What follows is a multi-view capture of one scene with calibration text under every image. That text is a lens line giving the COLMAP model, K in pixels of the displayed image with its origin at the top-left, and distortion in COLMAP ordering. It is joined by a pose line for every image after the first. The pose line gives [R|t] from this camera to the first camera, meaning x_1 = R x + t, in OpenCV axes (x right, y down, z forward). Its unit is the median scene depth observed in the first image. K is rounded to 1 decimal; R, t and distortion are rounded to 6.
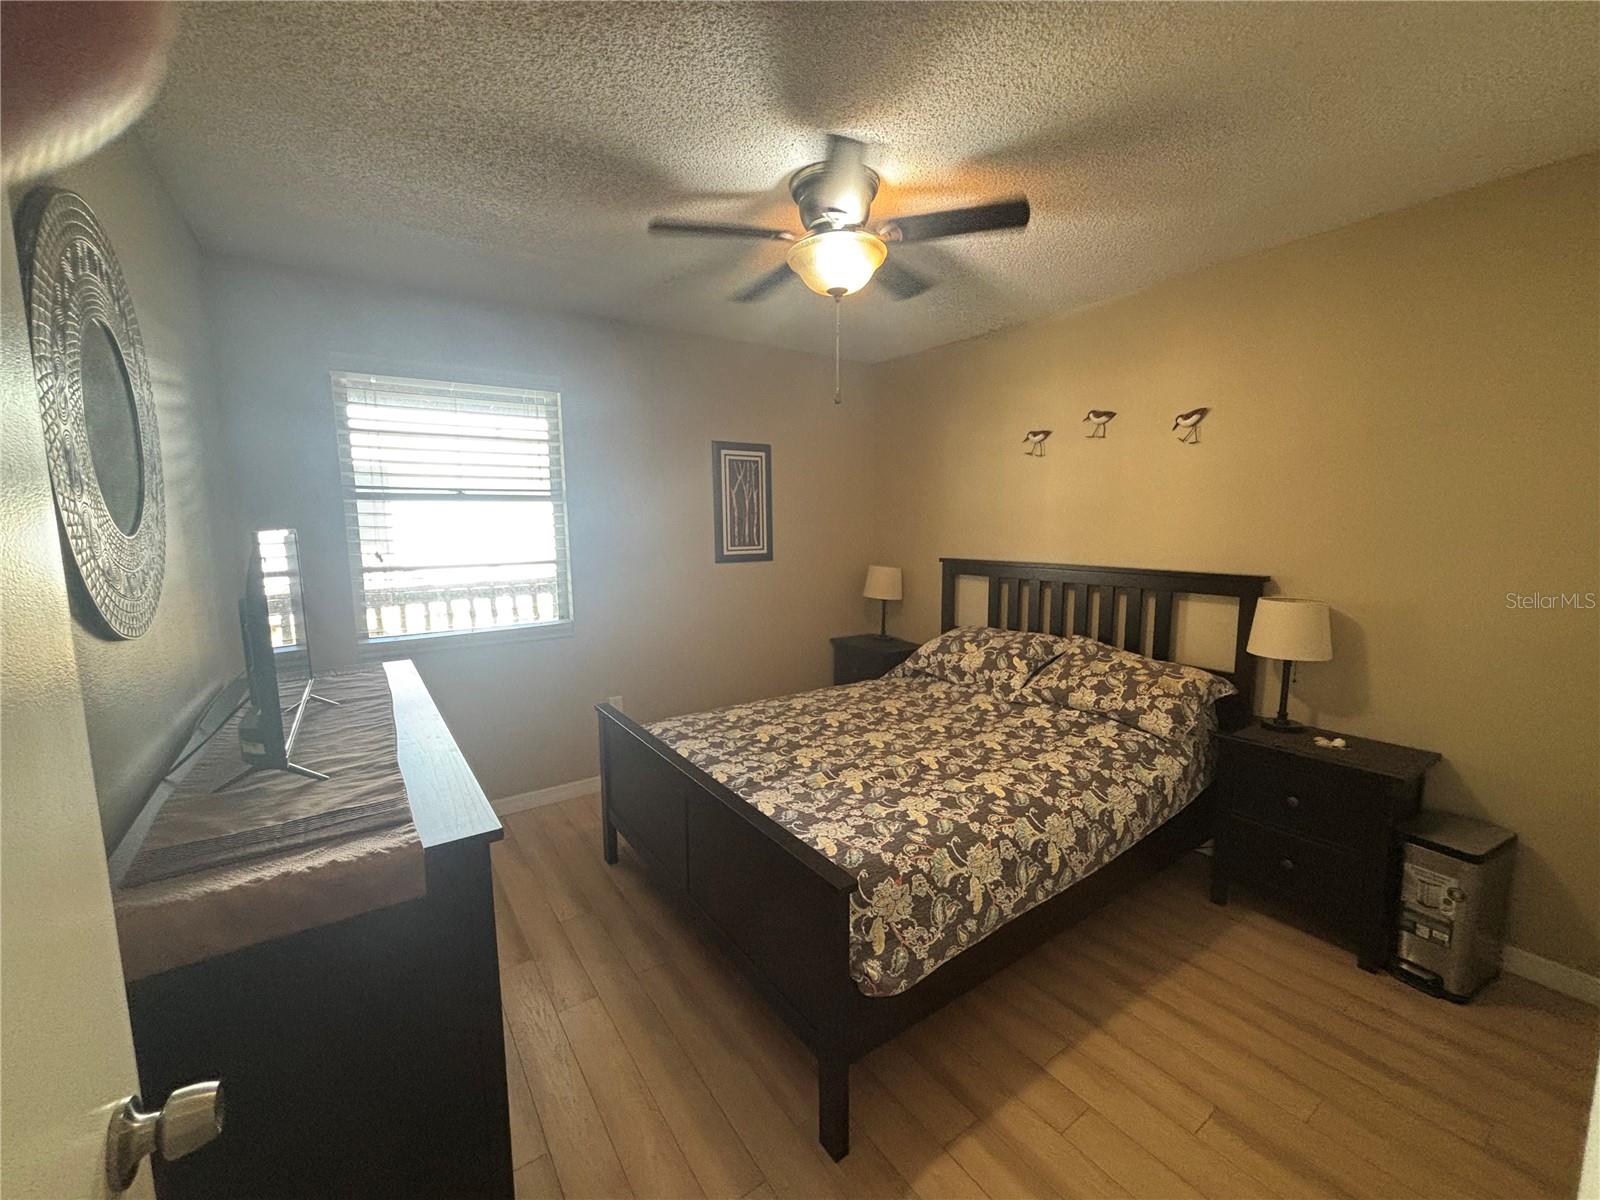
lens RADIAL K [[647.8, 0, 783.9], [0, 647.8, 603.1], [0, 0, 1]] dist [-0.004080, 0.001057]
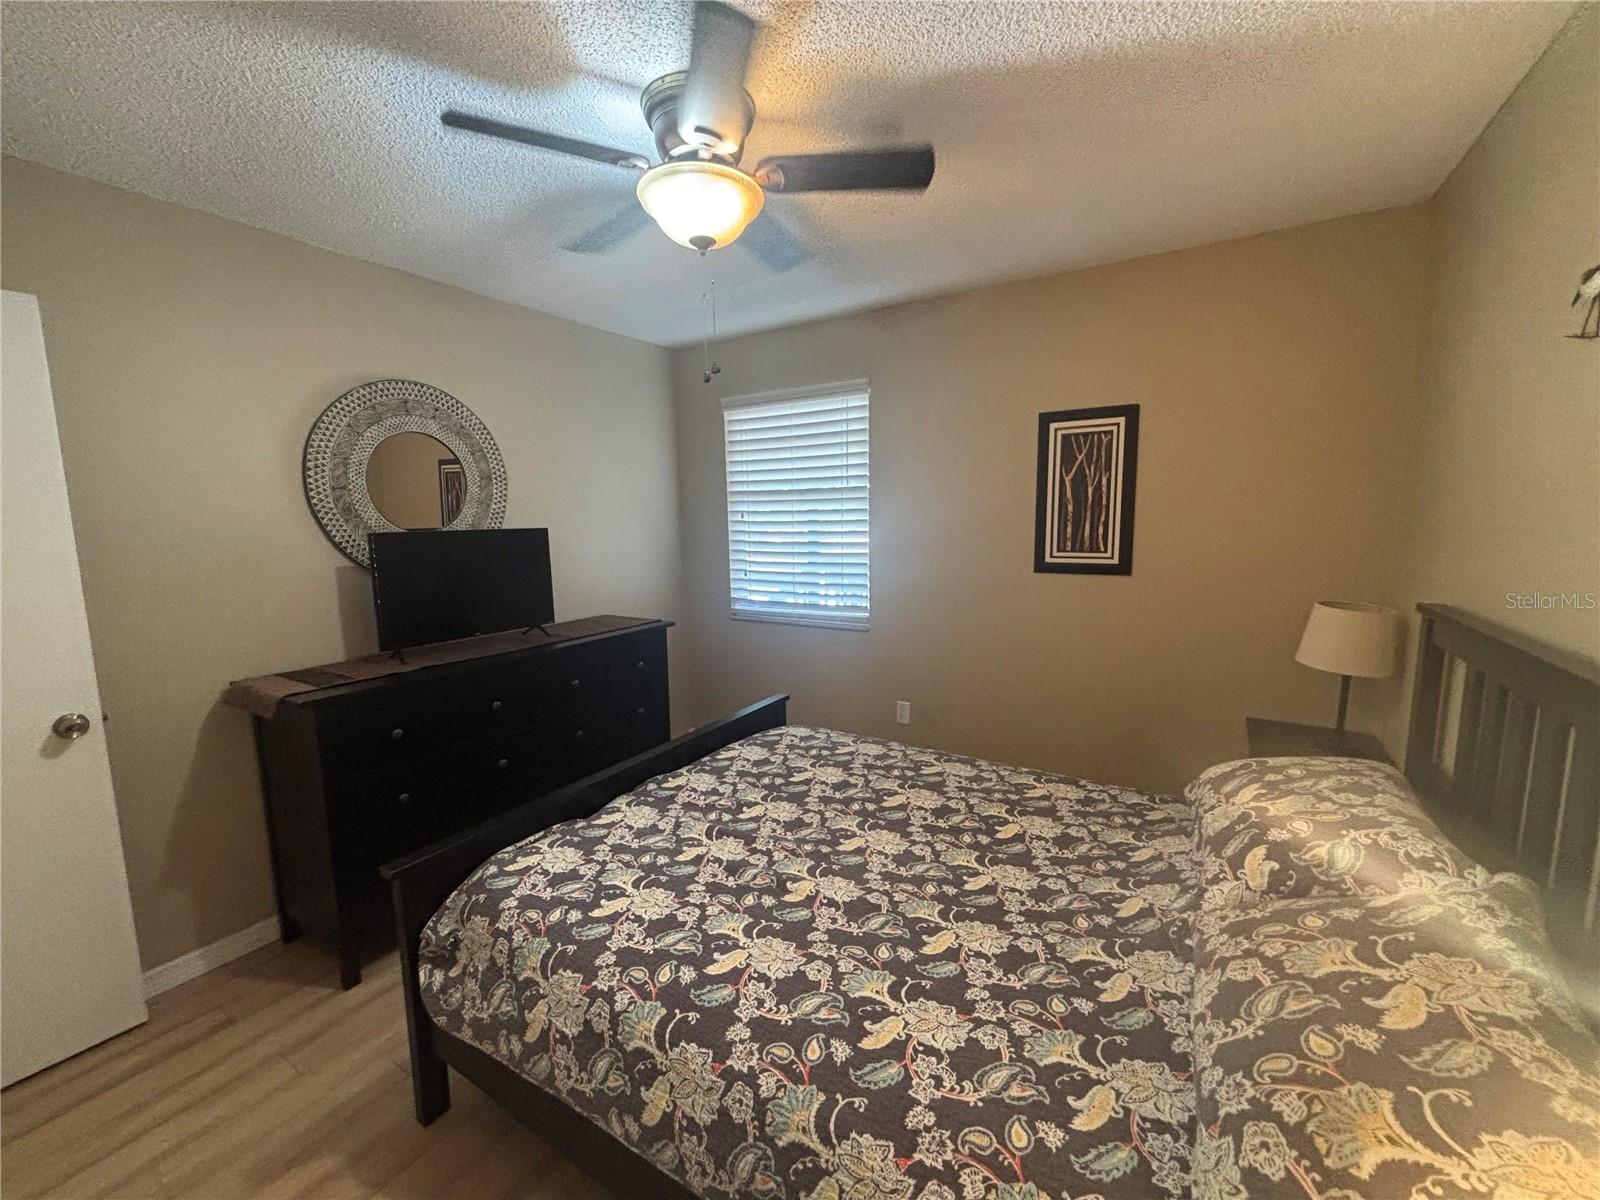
lens RADIAL K [[647.8, 0, 789.4], [0, 647.8, 593.5], [0, 0, 1]] dist [-0.004080, 0.001057]
pose [[0.409235, 0.123075, -0.904090, 0.669429], [-0.109931, 0.990294, 0.085050, -0.097571], [0.905782, 0.064582, 0.418793, 0.583009]]
